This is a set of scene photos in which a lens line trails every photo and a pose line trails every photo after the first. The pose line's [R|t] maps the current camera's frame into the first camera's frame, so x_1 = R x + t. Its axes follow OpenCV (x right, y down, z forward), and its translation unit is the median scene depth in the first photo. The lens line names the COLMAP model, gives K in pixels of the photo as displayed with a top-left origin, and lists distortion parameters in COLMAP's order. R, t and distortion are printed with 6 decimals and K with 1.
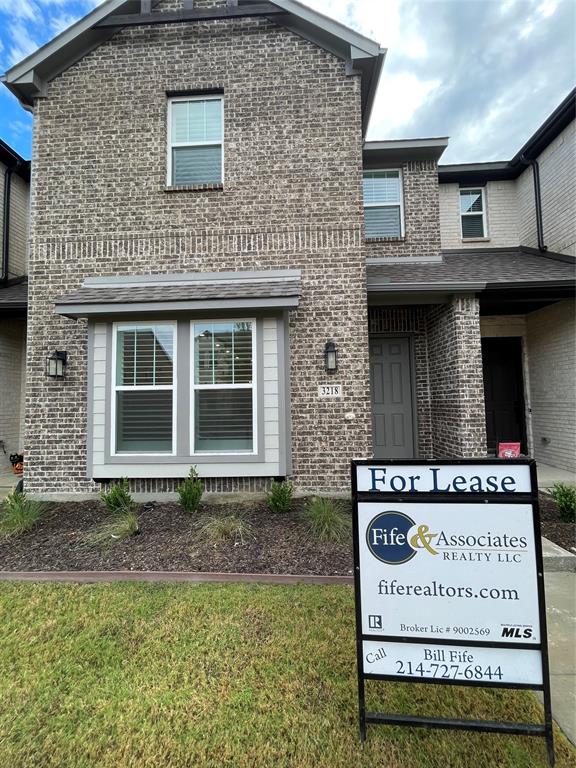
lens RADIAL K [[311.9, 0, 287.6], [0, 311.9, 383.8], [0, 0, 1]] dist [0.001100, -0.000096]
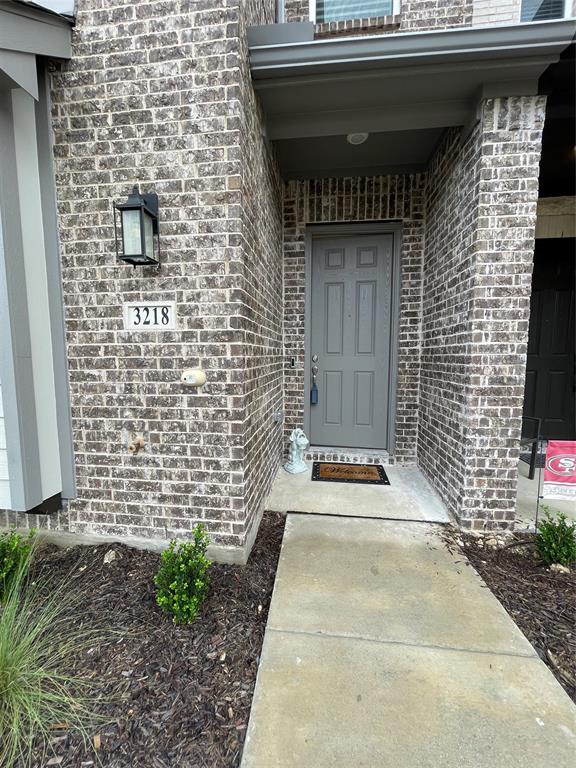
lens RADIAL K [[311.9, 0, 287.5], [0, 311.9, 384.2], [0, 0, 1]] dist [0.001100, -0.000096]
pose [[0.997404, 0.025830, -0.067211, 0.347684], [-0.015345, 0.988248, 0.152085, 0.046207], [0.070349, -0.150659, 0.986080, 0.573930]]
